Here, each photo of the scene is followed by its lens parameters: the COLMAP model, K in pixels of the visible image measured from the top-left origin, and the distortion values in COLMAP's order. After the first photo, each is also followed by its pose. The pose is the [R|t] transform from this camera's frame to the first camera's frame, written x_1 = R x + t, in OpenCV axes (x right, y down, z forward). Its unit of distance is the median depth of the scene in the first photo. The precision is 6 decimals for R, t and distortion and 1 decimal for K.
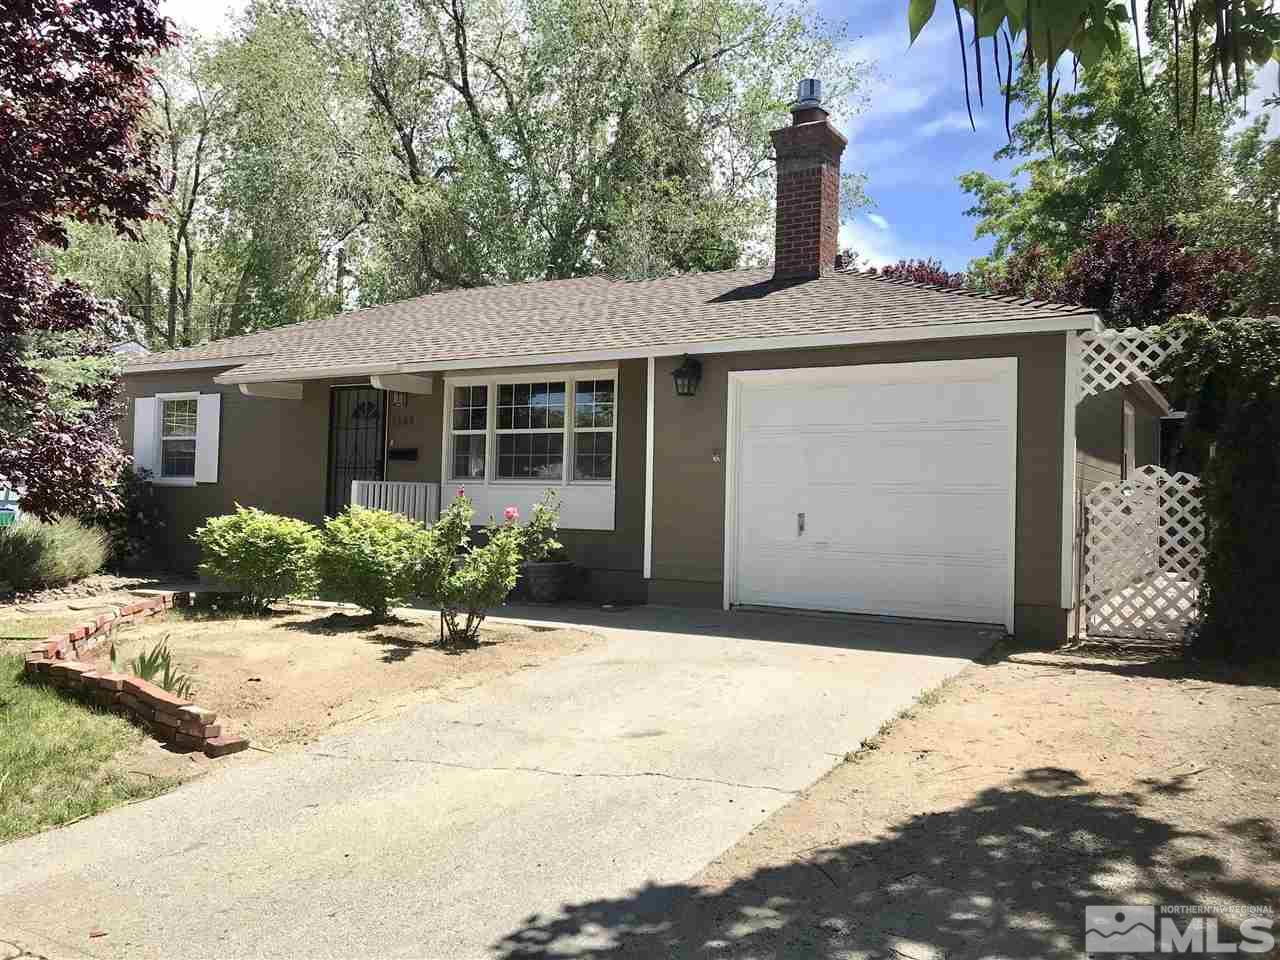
lens RADIAL K [[1046.8, 0, 640.0], [0, 1046.8, 480.0], [0, 0, 1]] dist [0.064940, -0.084784]
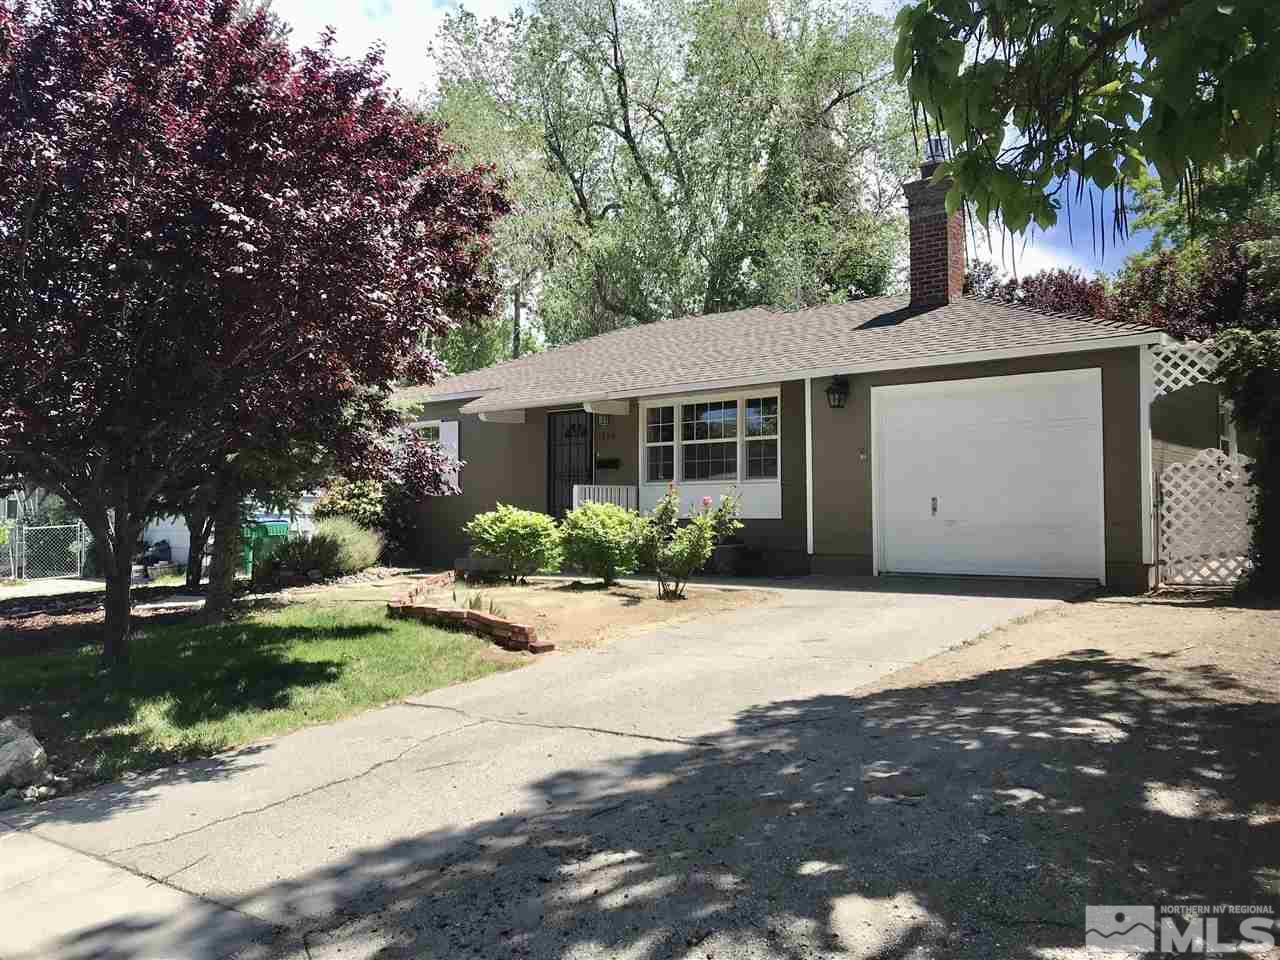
lens RADIAL K [[1046.8, 0, 640.0], [0, 1046.8, 480.0], [0, 0, 1]] dist [0.064940, -0.084784]
pose [[0.988443, -0.031419, -0.148299, -0.004791], [0.029721, 0.999465, -0.013655, 0.014319], [0.148648, 0.009089, 0.988848, -0.246057]]
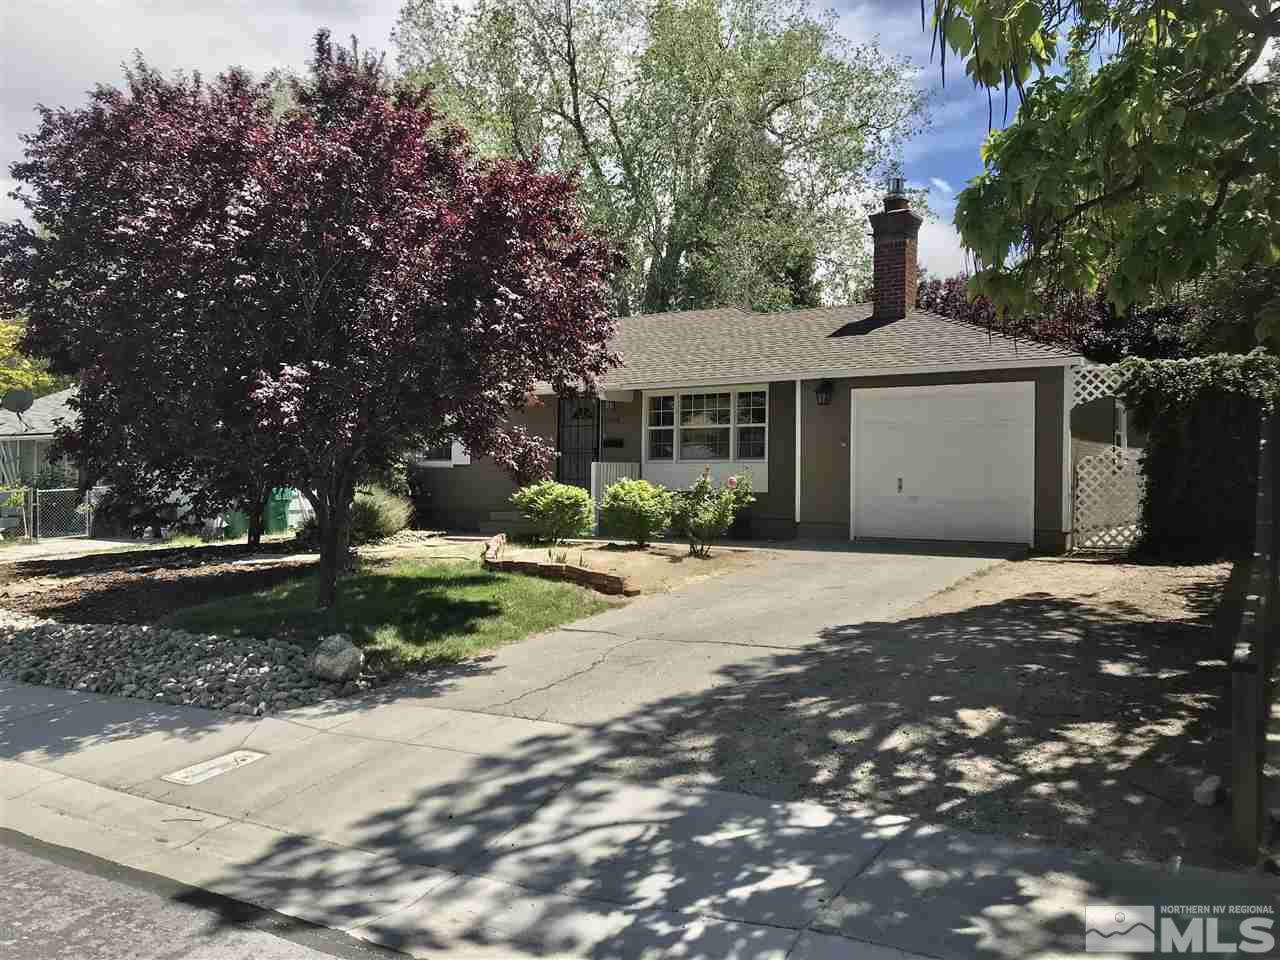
lens RADIAL K [[1038.3, 0, 640.0], [0, 1038.3, 480.0], [0, 0, 1]] dist [0.101404, -0.242130]
pose [[0.998411, -0.015278, -0.054247, -0.126170], [0.016570, 0.999588, 0.023449, -0.007788], [0.053867, -0.024311, 0.998252, -0.492034]]
